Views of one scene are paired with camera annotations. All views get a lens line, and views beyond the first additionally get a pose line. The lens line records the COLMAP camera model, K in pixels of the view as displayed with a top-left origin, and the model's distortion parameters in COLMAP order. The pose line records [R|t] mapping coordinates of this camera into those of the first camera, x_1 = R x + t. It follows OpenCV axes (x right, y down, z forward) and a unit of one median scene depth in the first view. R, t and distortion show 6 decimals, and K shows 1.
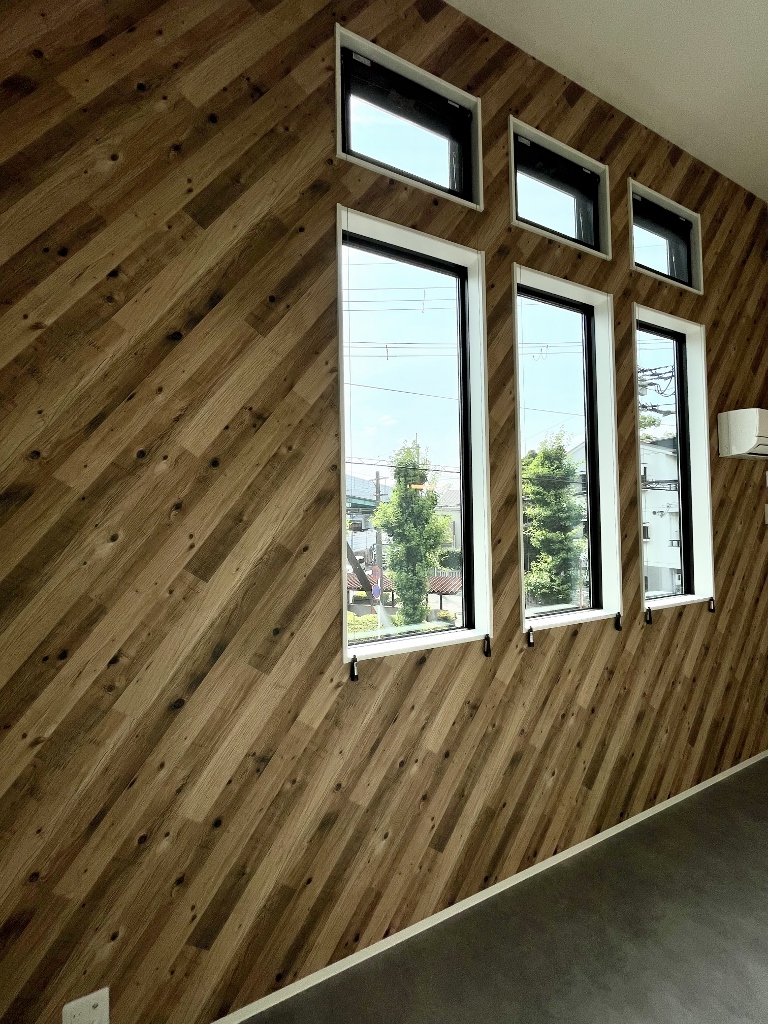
lens RADIAL K [[414.0, 0, 379.7], [0, 414.0, 511.1], [0, 0, 1]] dist [-0.003056, -0.000169]
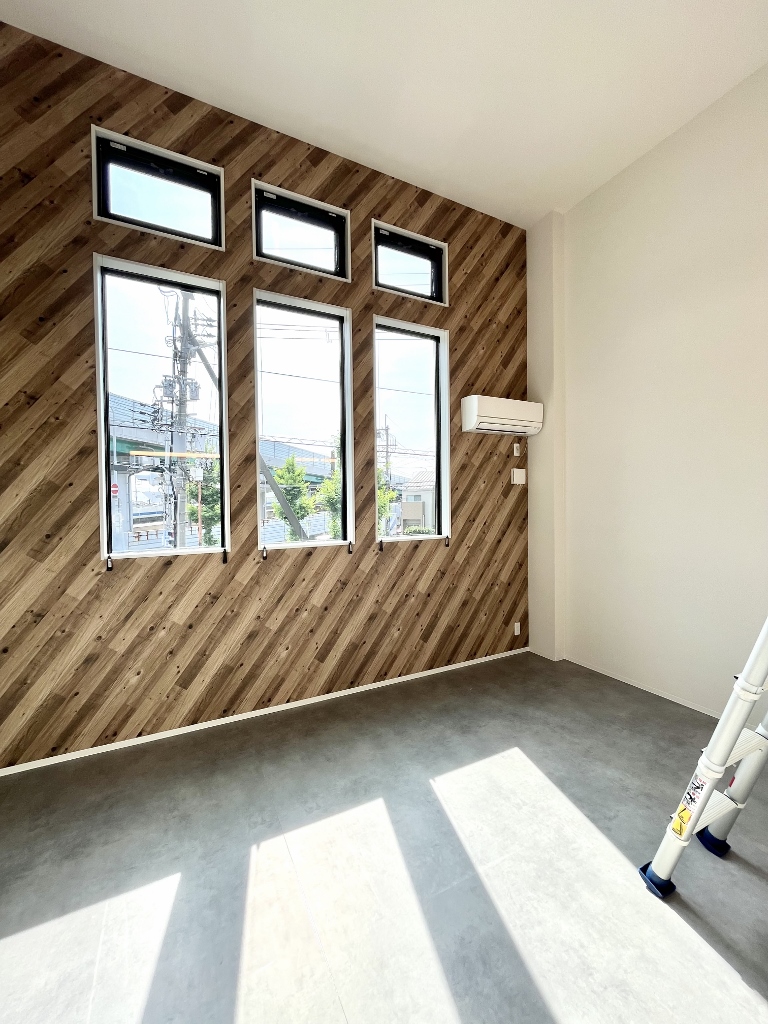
lens RADIAL K [[414.0, 0, 383.7], [0, 414.0, 511.6], [0, 0, 1]] dist [-0.003056, -0.000169]
pose [[0.999409, 0.002306, 0.034284, 0.892751], [-0.003798, 0.999046, 0.043495, 0.115749], [-0.034151, -0.043600, 0.998465, -0.555331]]
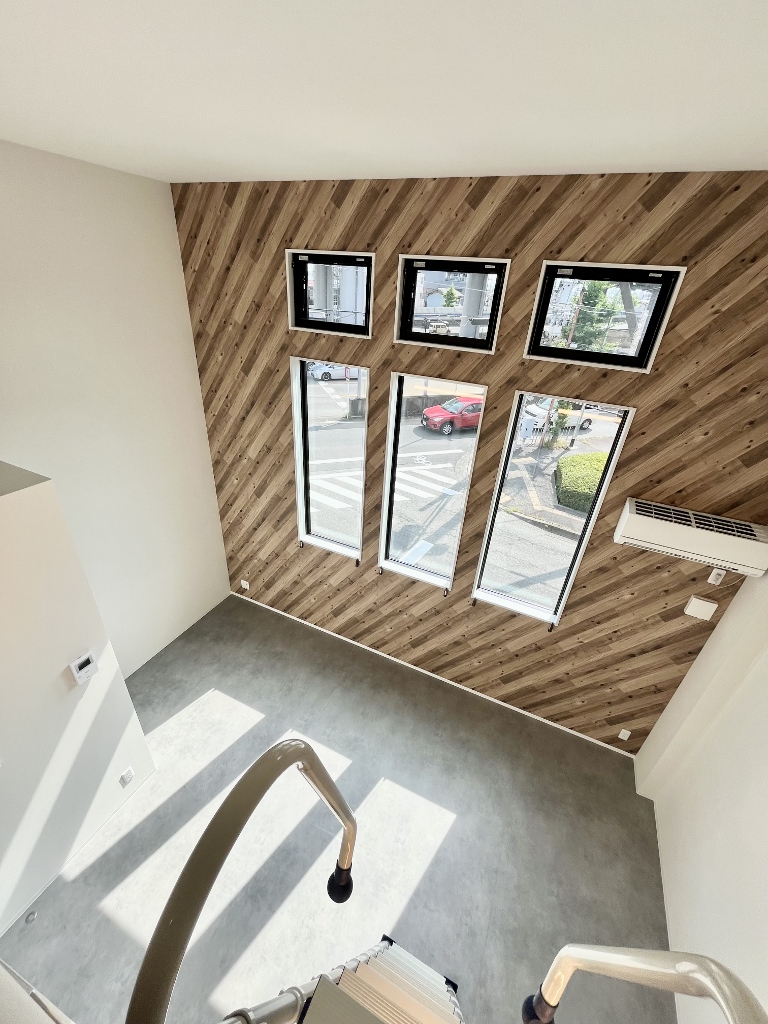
lens RADIAL K [[414.0, 0, 376.8], [0, 414.0, 512.4], [0, 0, 1]] dist [-0.003056, -0.000169]
pose [[0.635347, 0.421948, -0.646756, 1.853692], [-0.045969, 0.856702, 0.513760, -1.164311], [0.770857, -0.296685, 0.563699, -0.065254]]
